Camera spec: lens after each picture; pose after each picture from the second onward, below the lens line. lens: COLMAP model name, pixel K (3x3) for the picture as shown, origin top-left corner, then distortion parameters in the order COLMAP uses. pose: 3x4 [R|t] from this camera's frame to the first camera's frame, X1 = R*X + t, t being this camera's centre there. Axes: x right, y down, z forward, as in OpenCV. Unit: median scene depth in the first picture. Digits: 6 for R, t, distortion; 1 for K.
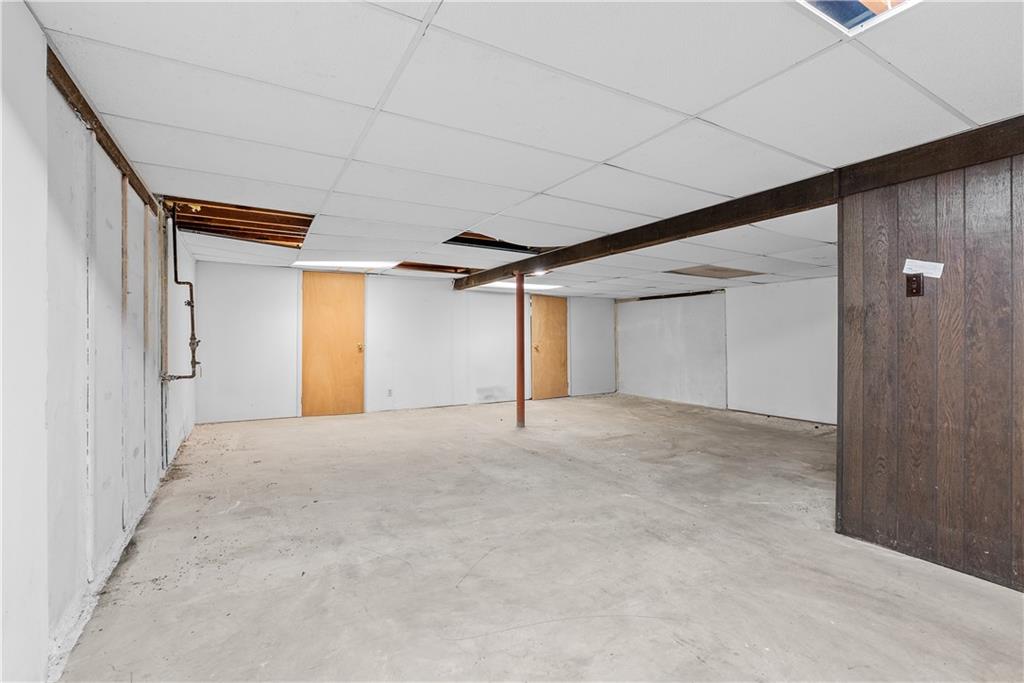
lens RADIAL K [[460.2, 0, 513.3], [0, 460.2, 339.1], [0, 0, 1]] dist [-0.006475, -0.000237]
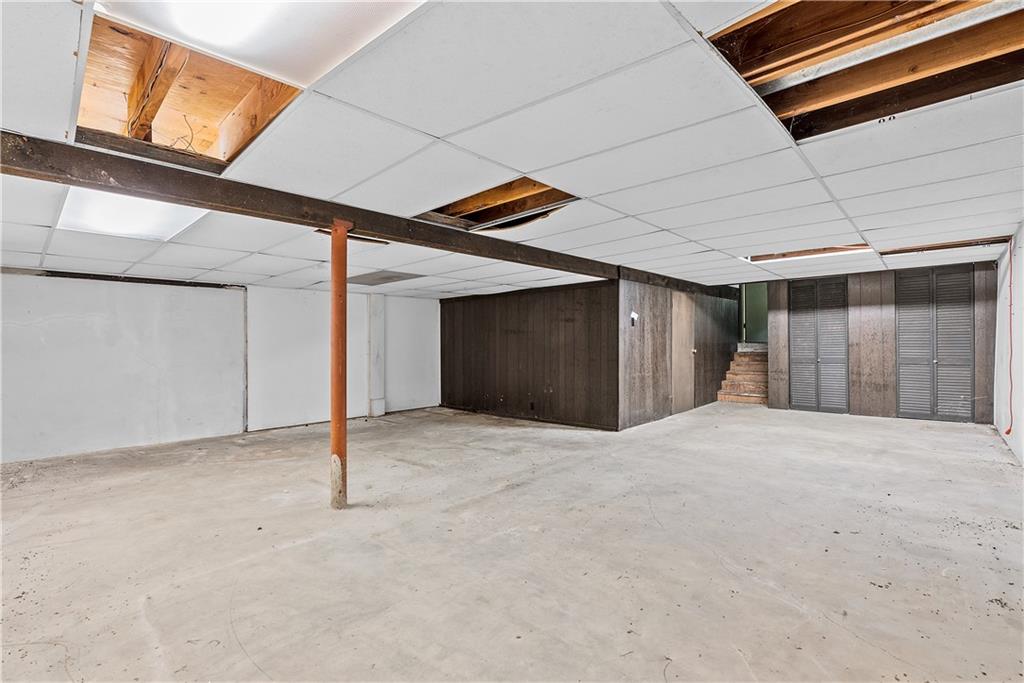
lens RADIAL K [[460.2, 0, 513.3], [0, 460.2, 339.1], [0, 0, 1]] dist [-0.006475, -0.000237]
pose [[-0.293920, 0.010821, 0.955769, -0.993961], [0.011972, 0.999899, -0.007639, -0.004599], [-0.955755, 0.009197, -0.294020, 1.690669]]
